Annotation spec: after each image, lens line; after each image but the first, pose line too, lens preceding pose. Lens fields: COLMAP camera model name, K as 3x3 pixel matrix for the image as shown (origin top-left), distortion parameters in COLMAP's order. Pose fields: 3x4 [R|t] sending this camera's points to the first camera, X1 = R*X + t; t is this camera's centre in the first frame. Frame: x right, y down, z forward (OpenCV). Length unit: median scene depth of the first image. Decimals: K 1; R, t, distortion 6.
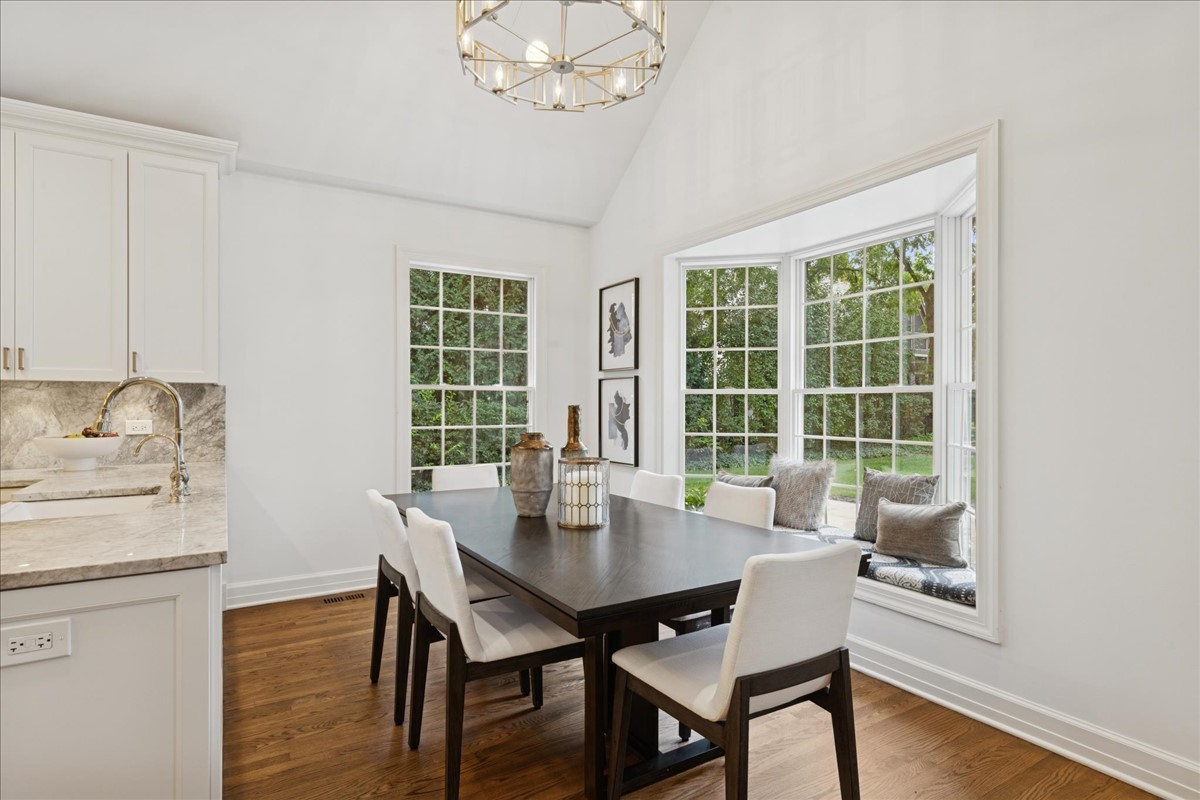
lens RADIAL K [[618.4, 0, 598.8], [0, 618.4, 403.4], [0, 0, 1]] dist [-0.001993, -0.000982]
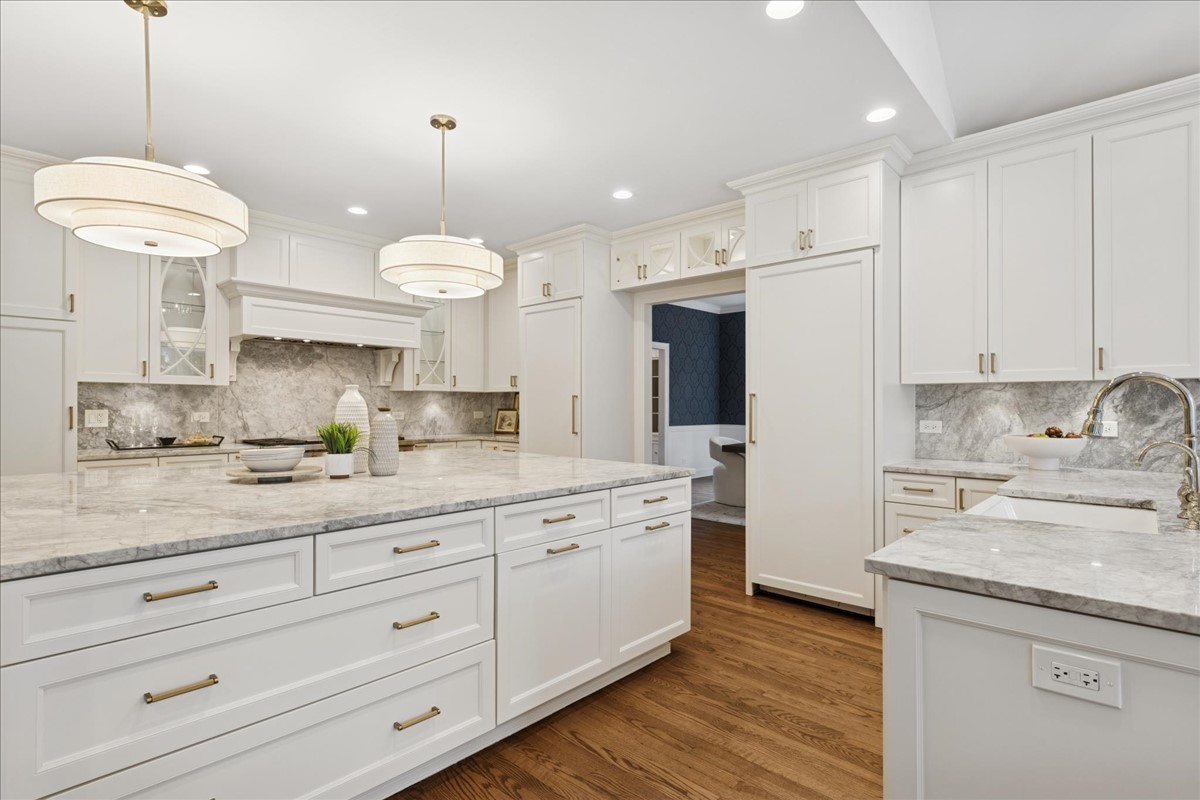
lens RADIAL K [[618.4, 0, 599.6], [0, 618.4, 399.9], [0, 0, 1]] dist [-0.001993, -0.000982]
pose [[0.268852, -0.006541, -0.963159, -0.054269], [0.001450, 0.999979, -0.006387, -0.000307], [0.963181, 0.000320, 0.268855, 0.023130]]
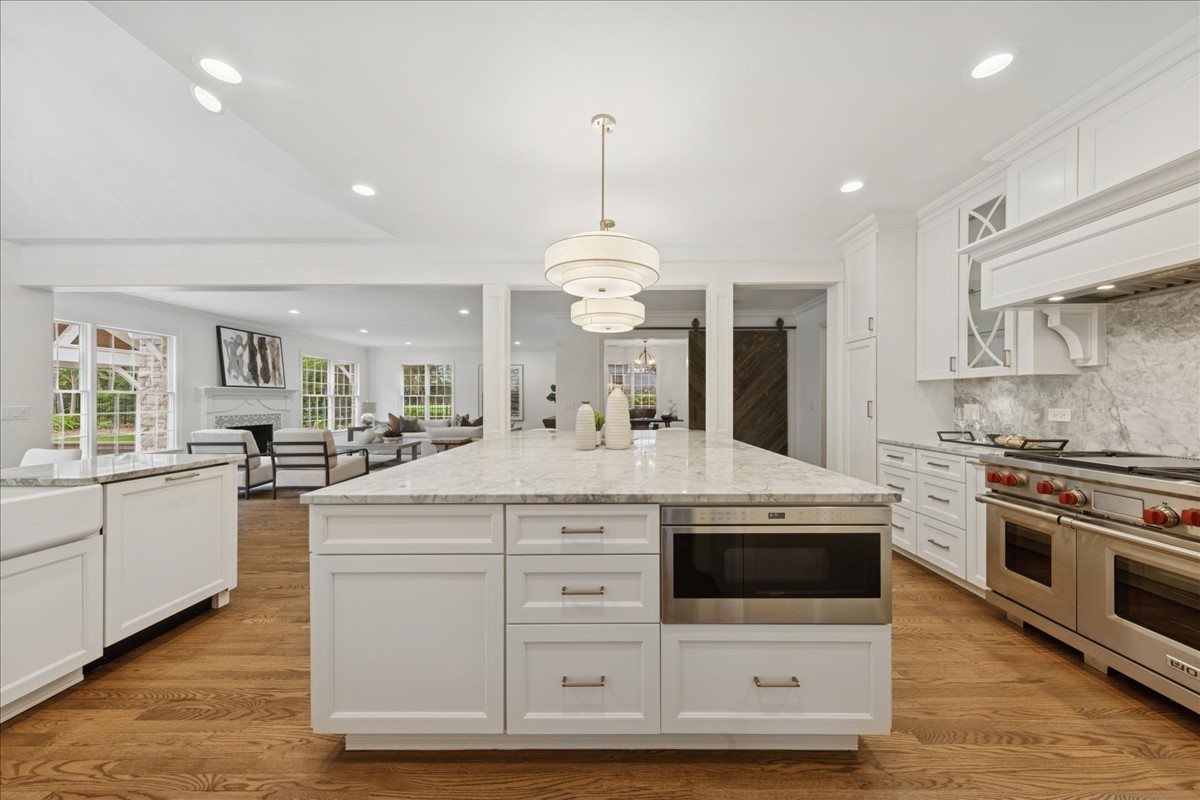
lens RADIAL K [[409.5, 0, 603.4], [0, 409.5, 401.7], [0, 0, 1]] dist [0.001361, 0.000139]
pose [[-0.845334, 0.001891, 0.534234, -2.379239], [0.002059, 0.999998, -0.000281, 0.006727], [-0.534234, 0.000862, -0.845337, 1.022941]]
